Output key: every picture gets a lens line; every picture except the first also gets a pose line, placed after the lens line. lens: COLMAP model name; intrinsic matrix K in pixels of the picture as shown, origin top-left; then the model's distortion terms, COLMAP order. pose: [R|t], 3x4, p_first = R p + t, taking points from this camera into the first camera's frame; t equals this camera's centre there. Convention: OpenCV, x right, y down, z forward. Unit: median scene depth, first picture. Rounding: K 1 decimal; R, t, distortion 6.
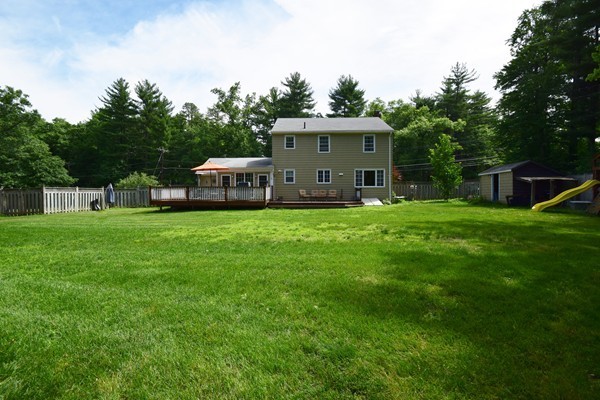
lens RADIAL K [[264.9, 0, 299.6], [0, 264.9, 198.5], [0, 0, 1]] dist [-0.008122, -0.002332]
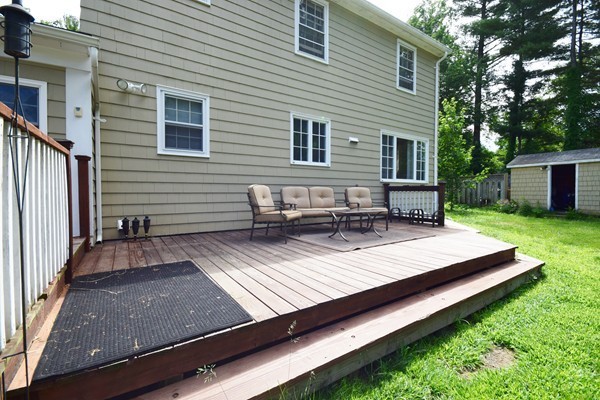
lens RADIAL K [[264.9, 0, 301.0], [0, 264.9, 198.0], [0, 0, 1]] dist [-0.008122, -0.002332]
pose [[0.810684, -0.010725, 0.585386, -0.087410], [0.010333, 0.999939, 0.004011, -0.022091], [-0.585393, 0.002797, 0.810745, 0.771436]]
